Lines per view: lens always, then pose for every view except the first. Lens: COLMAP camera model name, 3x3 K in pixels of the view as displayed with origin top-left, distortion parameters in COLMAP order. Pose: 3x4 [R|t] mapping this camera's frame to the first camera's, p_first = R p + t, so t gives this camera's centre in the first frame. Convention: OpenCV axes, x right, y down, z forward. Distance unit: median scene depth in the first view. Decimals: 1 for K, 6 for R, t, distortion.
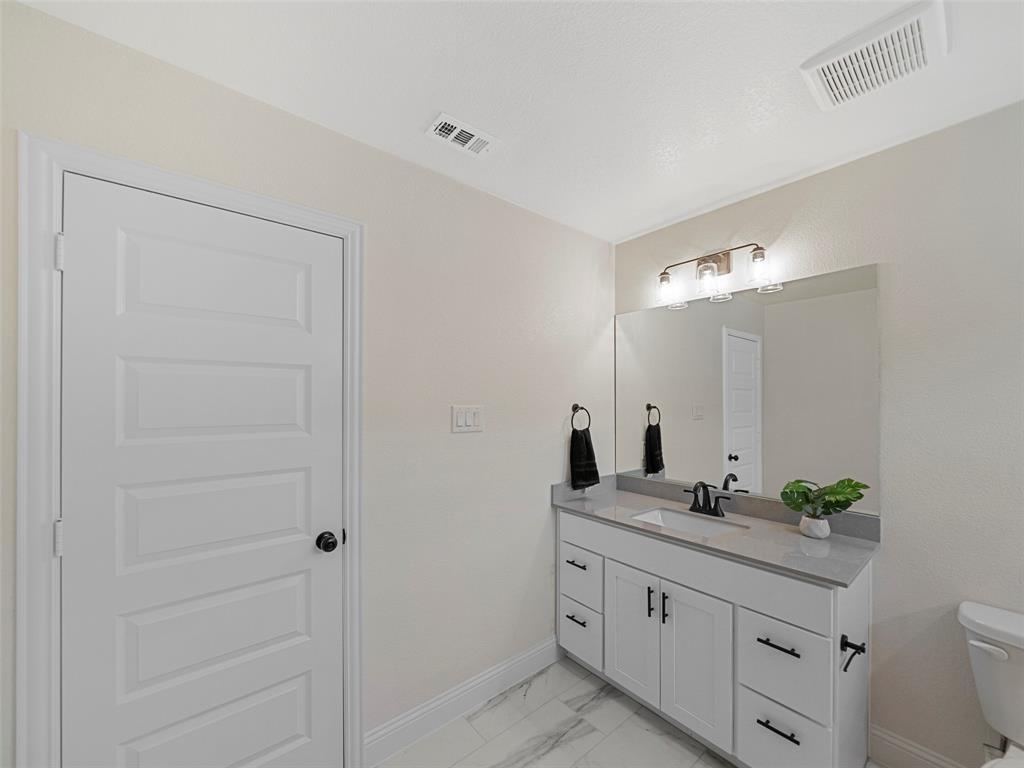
lens RADIAL K [[395.5, 0, 515.5], [0, 395.5, 394.9], [0, 0, 1]] dist [-0.001438, -0.000042]
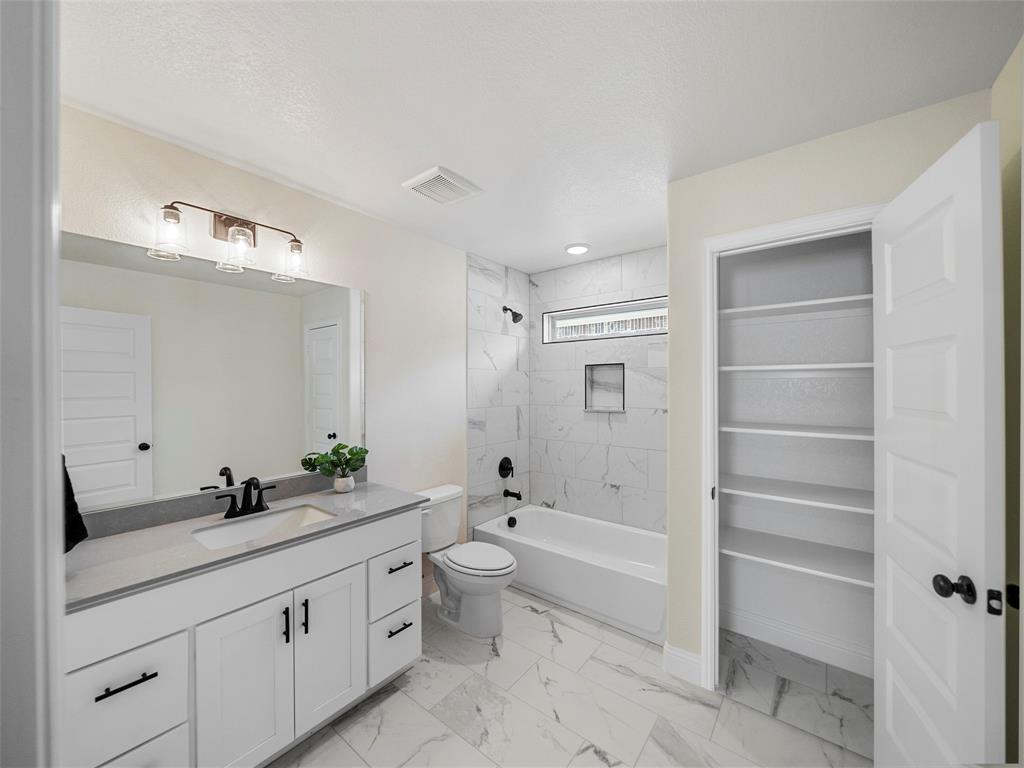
lens RADIAL K [[395.5, 0, 515.8], [0, 395.5, 383.8], [0, 0, 1]] dist [-0.001438, -0.000042]
pose [[-0.202761, 0.004544, 0.979218, -0.538549], [-0.003246, 0.999981, -0.005313, 0.014947], [-0.979223, -0.004256, -0.202742, 0.646776]]
